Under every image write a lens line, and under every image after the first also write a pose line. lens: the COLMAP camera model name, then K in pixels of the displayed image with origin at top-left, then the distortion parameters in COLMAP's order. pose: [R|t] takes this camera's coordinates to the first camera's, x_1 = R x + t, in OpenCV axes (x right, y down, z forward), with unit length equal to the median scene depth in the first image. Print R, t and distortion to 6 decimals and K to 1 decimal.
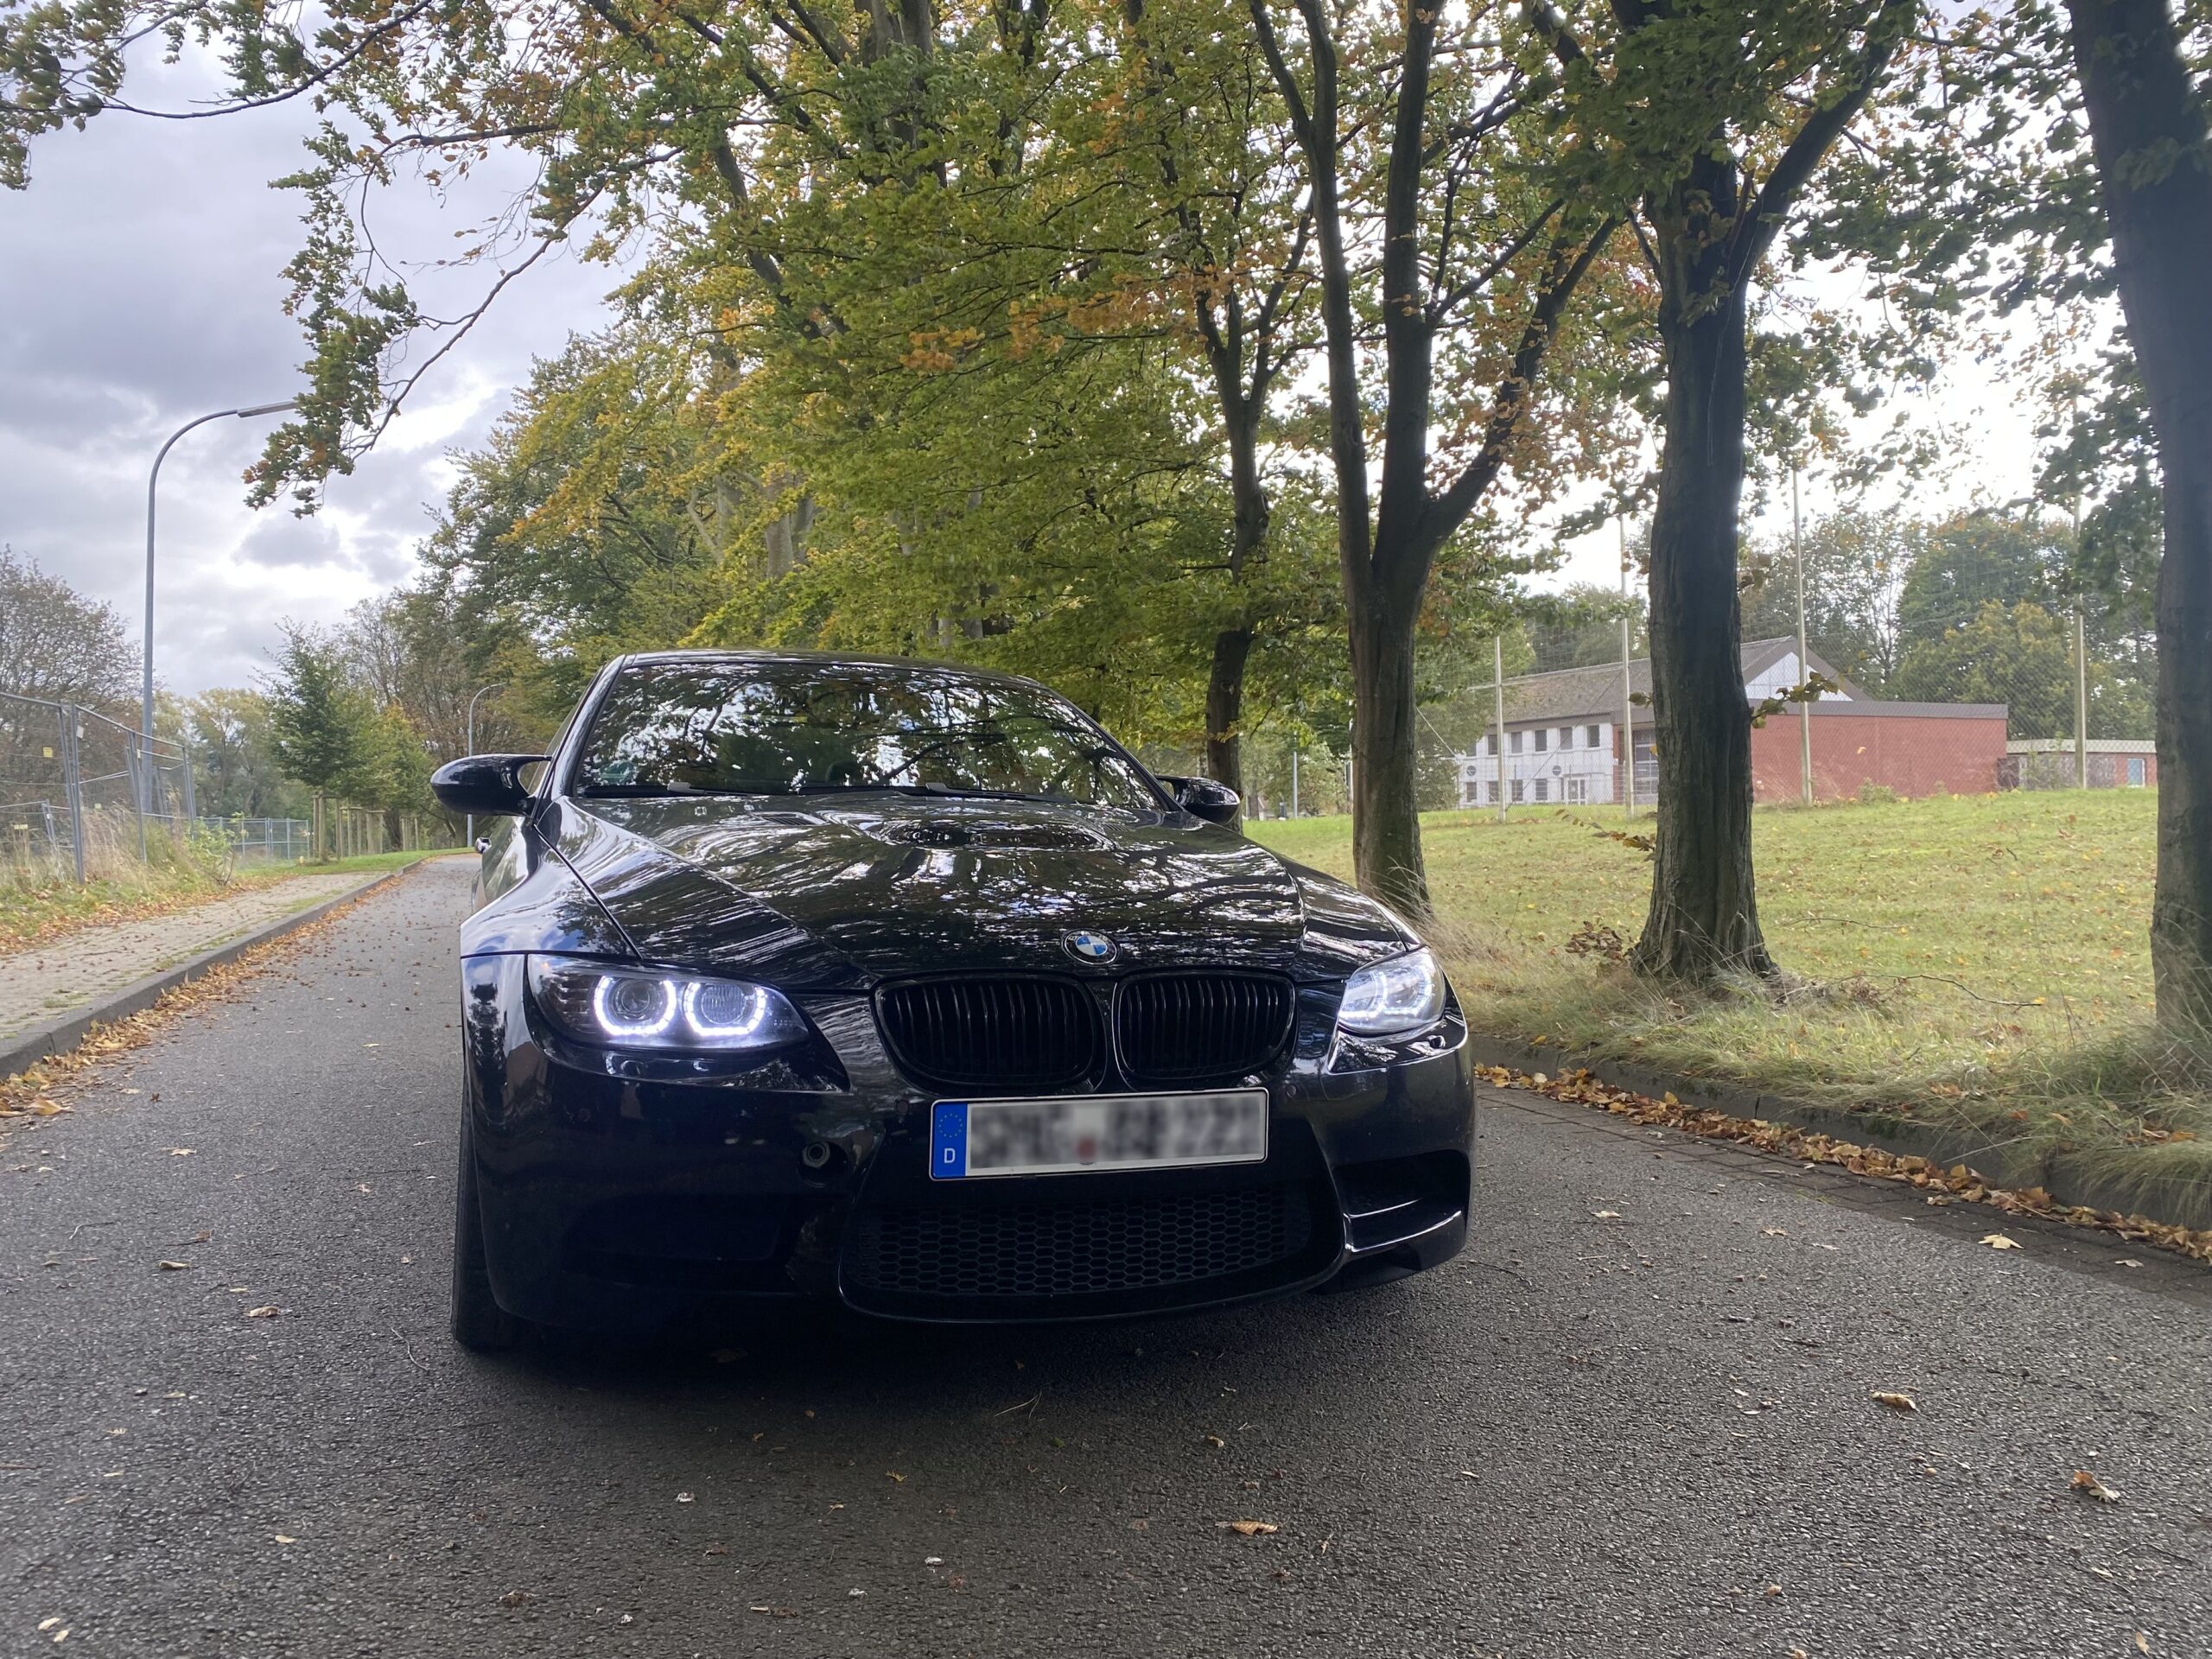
lens RADIAL K [[1680.7, 0, 1121.6], [0, 1680.7, 824.7], [0, 0, 1]] dist [0.030671, -0.034315]
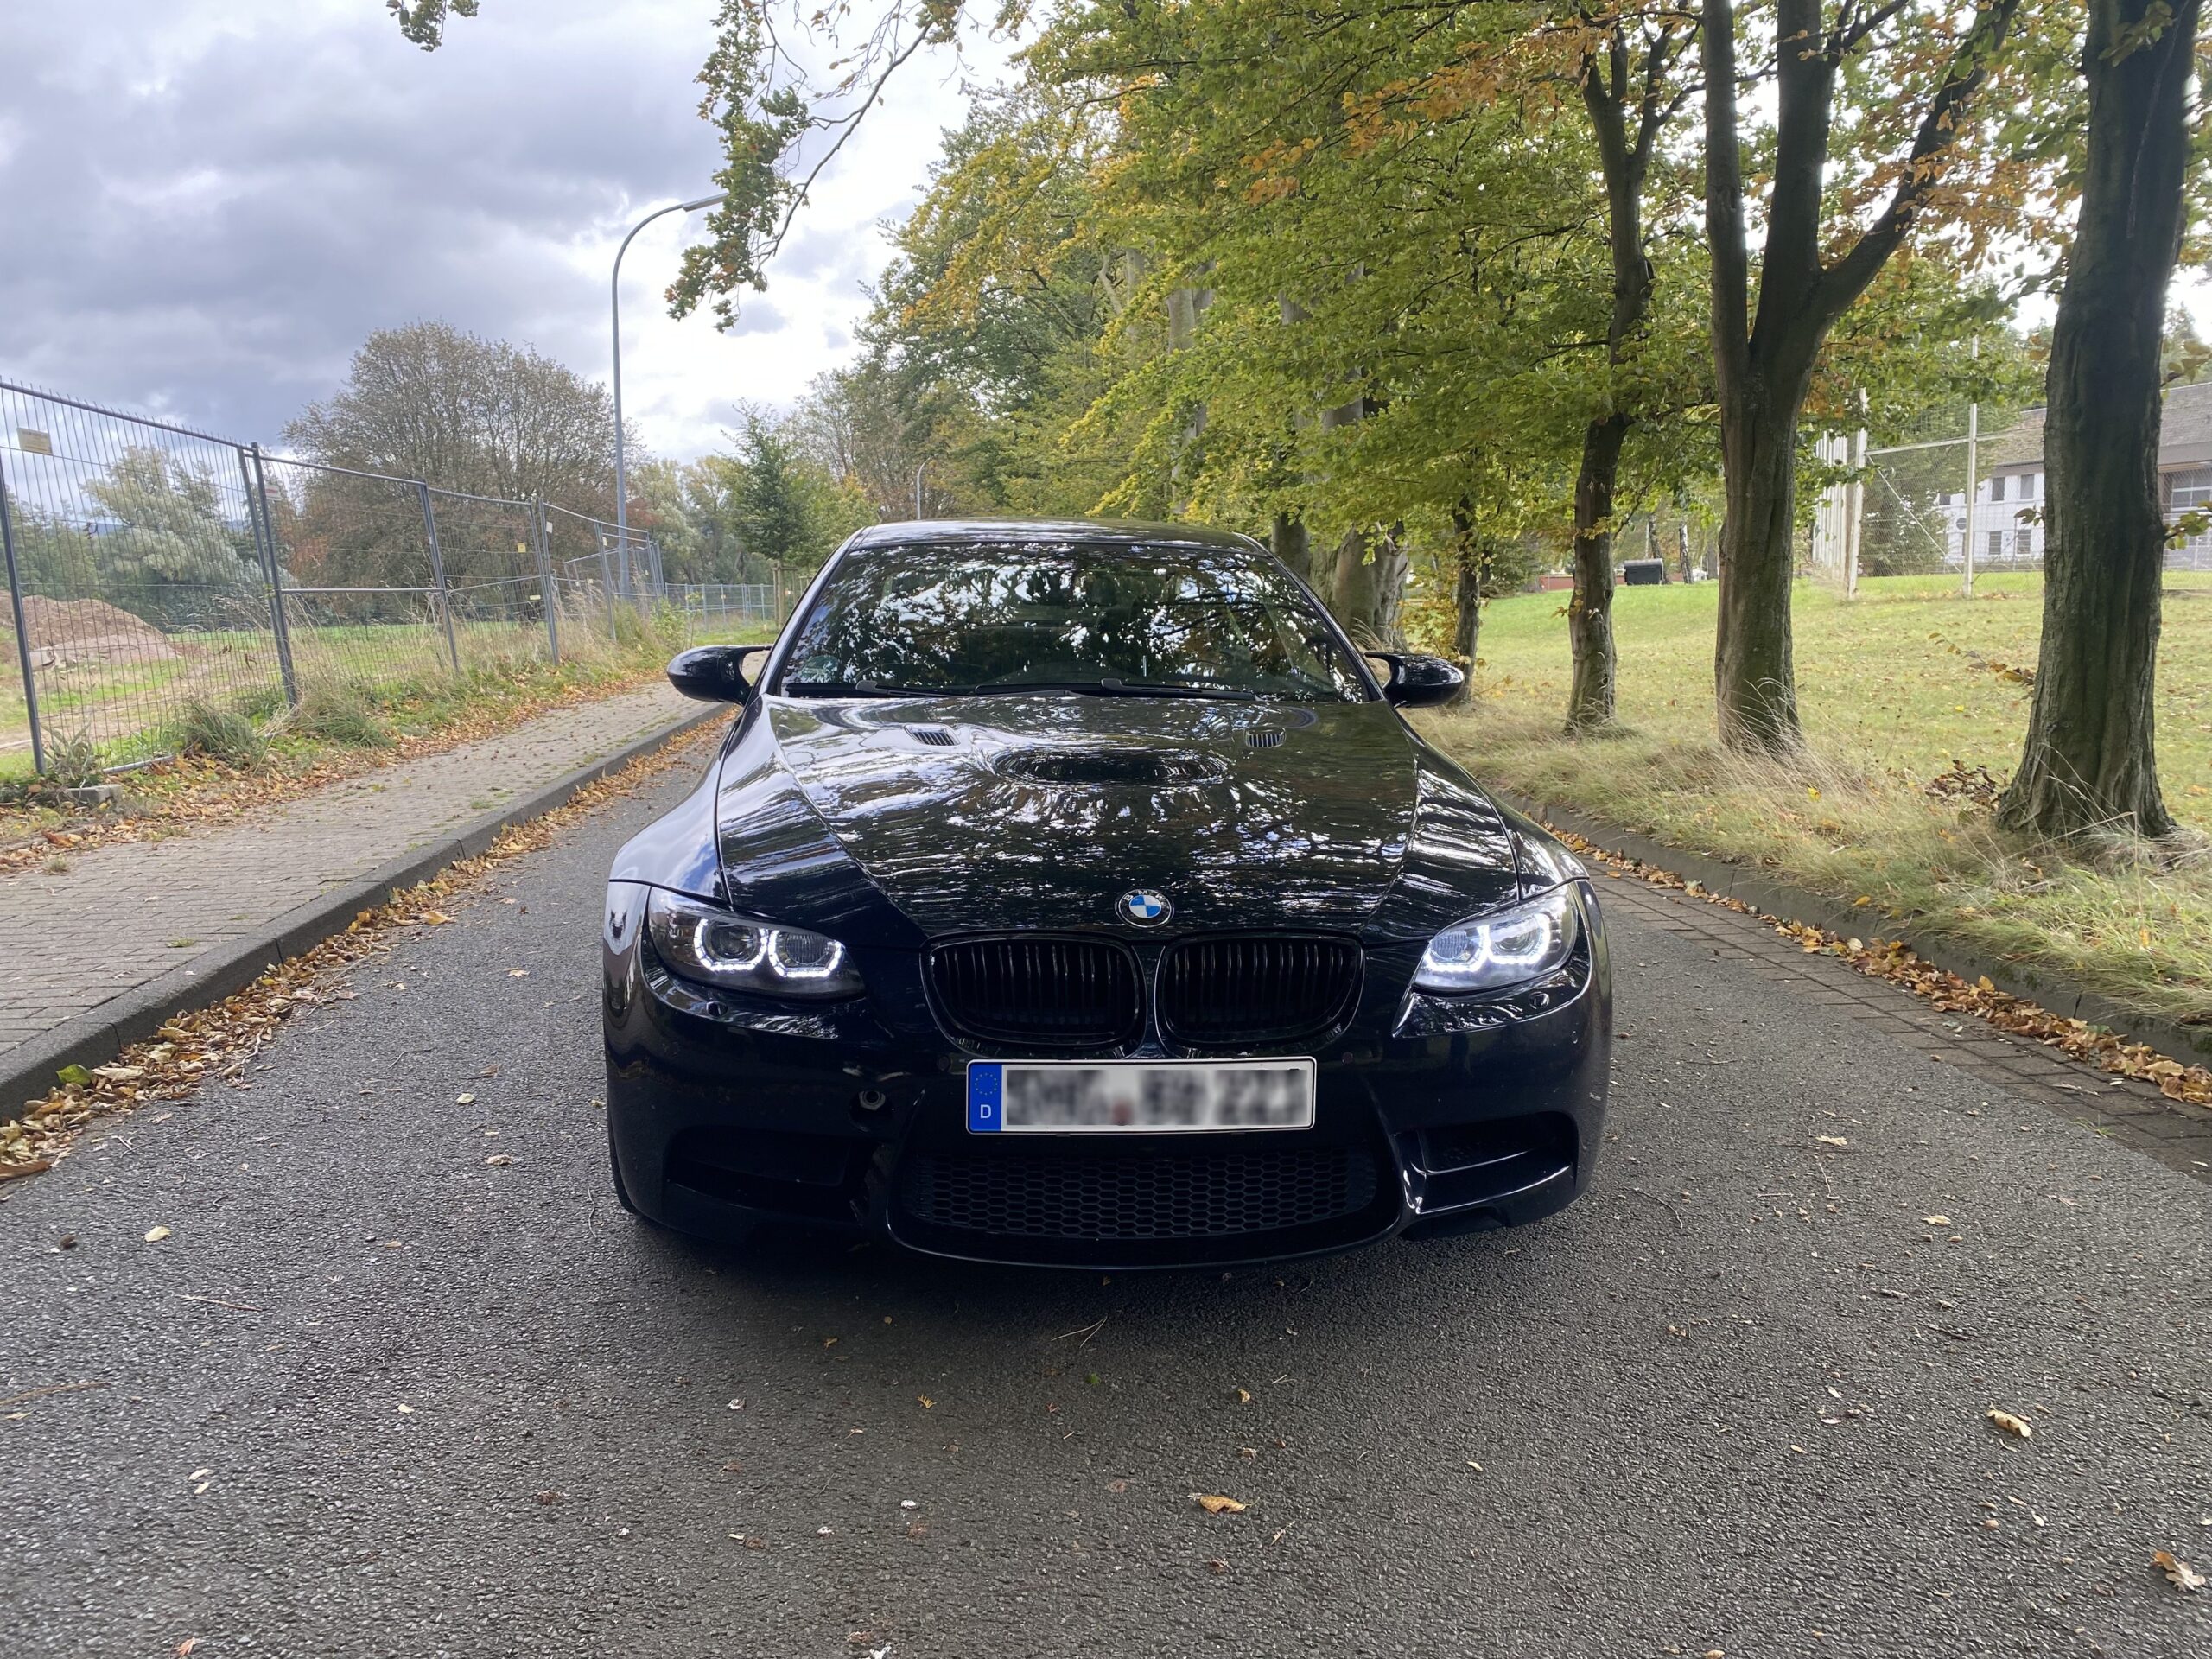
lens RADIAL K [[1680.7, 0, 1121.6], [0, 1680.7, 824.7], [0, 0, 1]] dist [0.030671, -0.034315]
pose [[0.966122, 0.033235, -0.255937, 0.094824], [0.004611, 0.989293, 0.145872, -0.051949], [0.258045, -0.142110, 0.955624, 0.018433]]
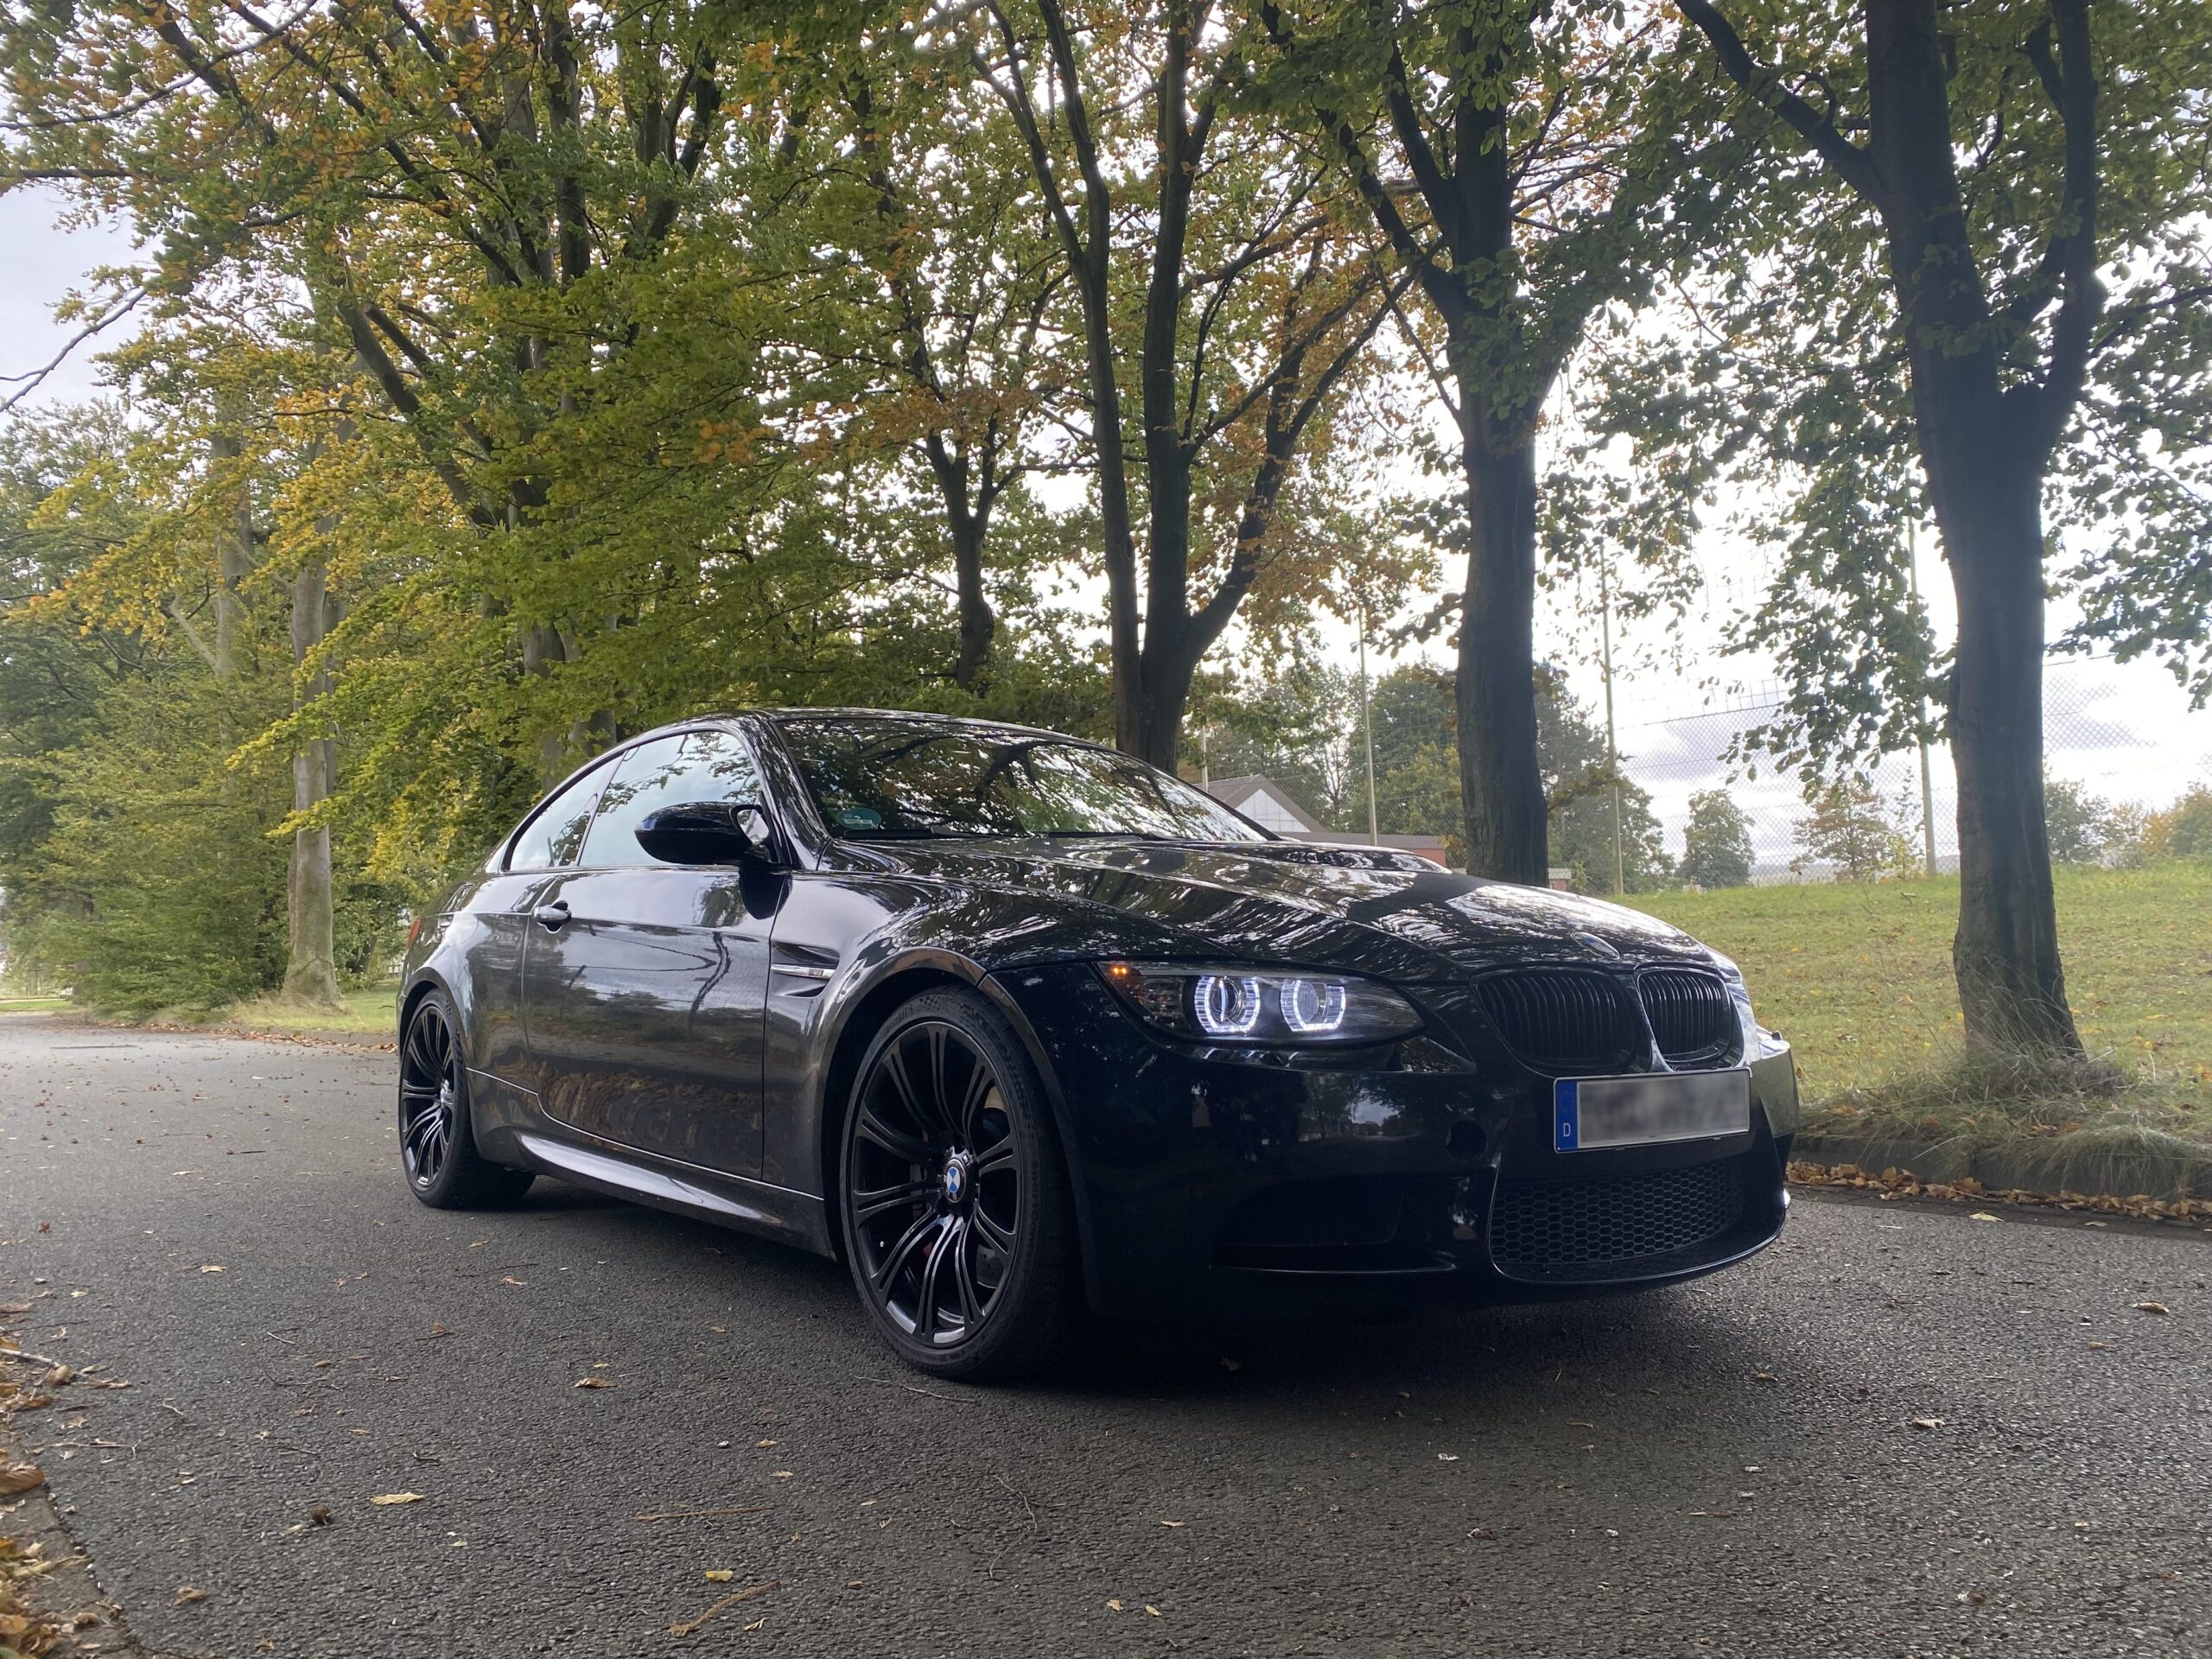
lens RADIAL K [[1680.7, 0, 1121.6], [0, 1680.7, 824.7], [0, 0, 1]] dist [0.030671, -0.034315]
pose [[0.952220, 0.005529, 0.305362, -0.277890], [0.018886, 0.996857, -0.076942, 0.031426], [-0.304828, 0.079033, 0.949123, 0.016084]]
